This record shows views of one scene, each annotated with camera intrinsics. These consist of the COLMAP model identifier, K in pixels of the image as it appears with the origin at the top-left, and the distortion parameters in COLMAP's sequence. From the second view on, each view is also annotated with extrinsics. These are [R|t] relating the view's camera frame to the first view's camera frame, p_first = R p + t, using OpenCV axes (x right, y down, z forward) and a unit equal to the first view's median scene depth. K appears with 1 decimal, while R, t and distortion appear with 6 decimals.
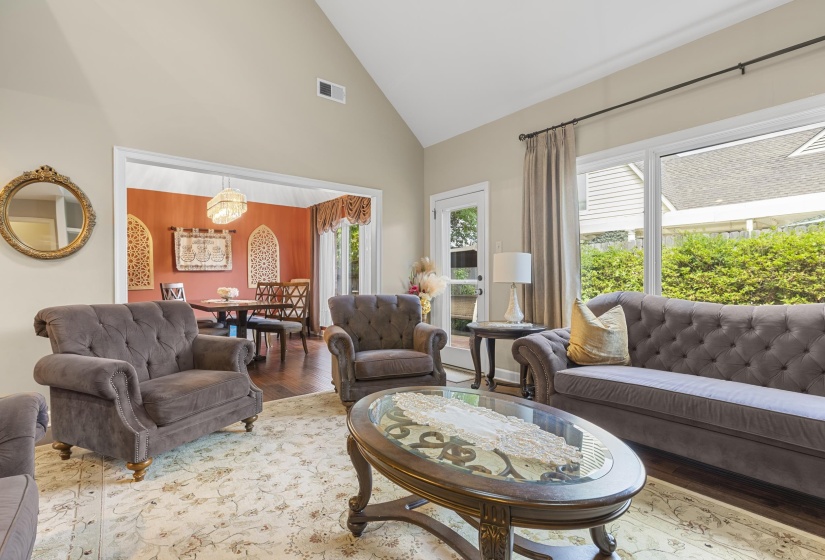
lens RADIAL K [[387.2, 0, 410.0], [0, 387.2, 278.5], [0, 0, 1]] dist [-0.002765, -0.000174]
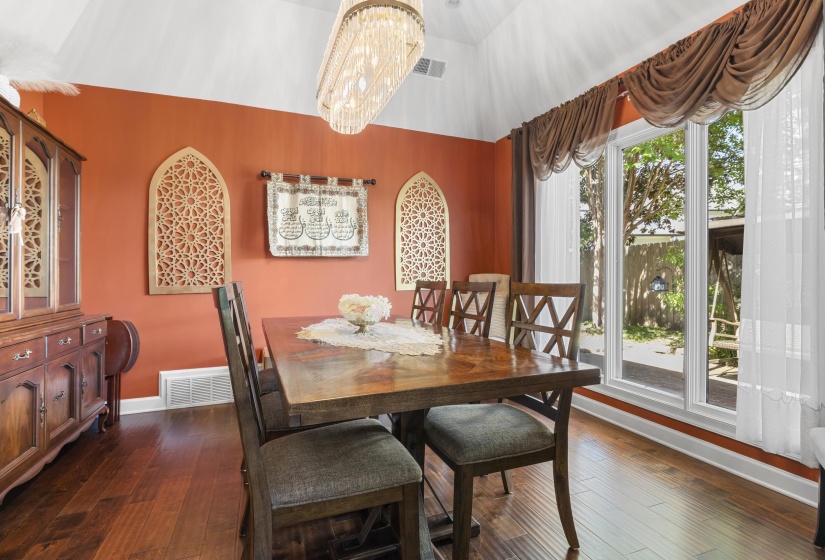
lens RADIAL K [[387.2, 0, 412.6], [0, 387.2, 277.7], [0, 0, 1]] dist [-0.002765, -0.000174]
pose [[0.957012, 0.007467, -0.289952, -0.259148], [-0.006182, 0.999967, 0.005346, 0.003945], [0.289982, -0.003324, 0.957026, 0.533926]]
